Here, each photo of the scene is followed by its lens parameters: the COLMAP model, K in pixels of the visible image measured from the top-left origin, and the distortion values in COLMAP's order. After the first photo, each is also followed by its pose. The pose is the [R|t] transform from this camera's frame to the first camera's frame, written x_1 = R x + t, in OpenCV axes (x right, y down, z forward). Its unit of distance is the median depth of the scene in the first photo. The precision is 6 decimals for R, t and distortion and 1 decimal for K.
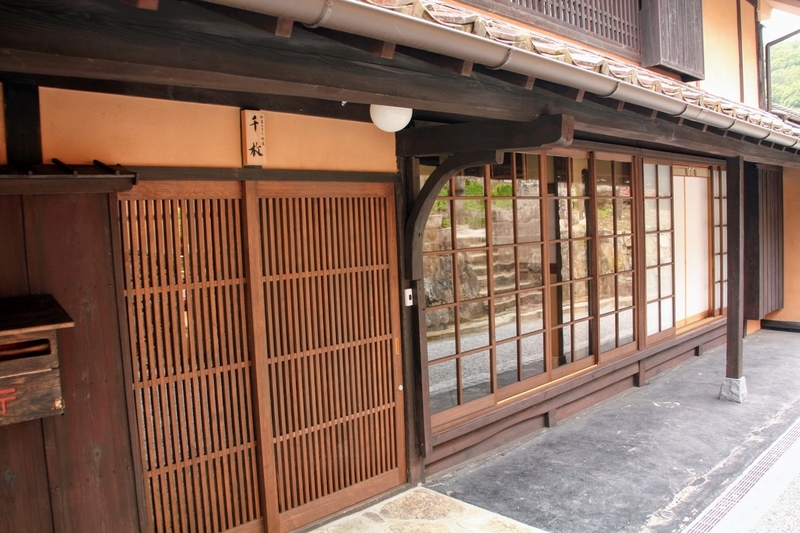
lens RADIAL K [[664.5, 0, 400.0], [0, 664.5, 266.5], [0, 0, 1]] dist [-0.187738, 0.156718]
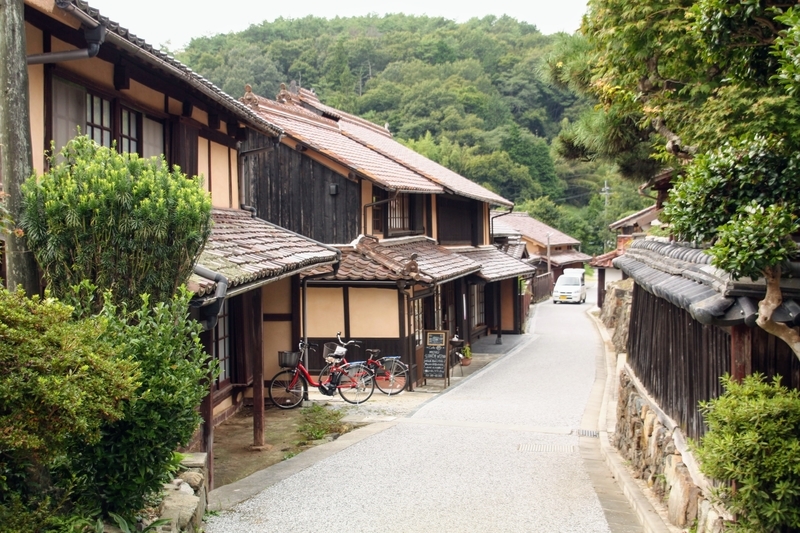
lens RADIAL K [[1139.4, 0, 400.0], [0, 1139.4, 266.5], [0, 0, 1]] dist [0.008179, 0.012650]
pose [[0.846696, 0.020971, 0.531663, -2.334205], [0.009655, 0.998453, -0.054759, 0.085274], [-0.531989, 0.051497, 0.845184, -2.865668]]
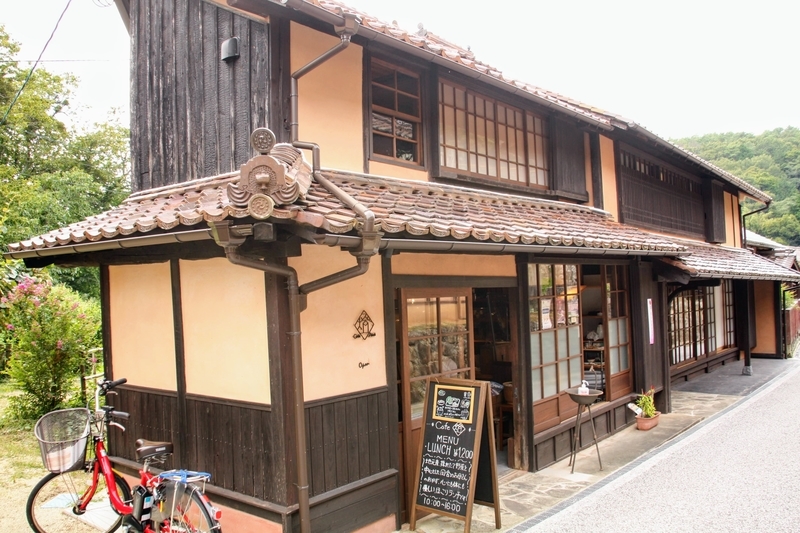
lens RADIAL K [[664.5, 0, 400.0], [0, 664.5, 266.5], [0, 0, 1]] dist [-0.187738, 0.156718]
pose [[0.995920, 0.023268, 0.087186, -0.777950], [-0.013750, 0.994032, -0.108215, 0.051142], [-0.089184, 0.106574, 0.990297, -1.022095]]
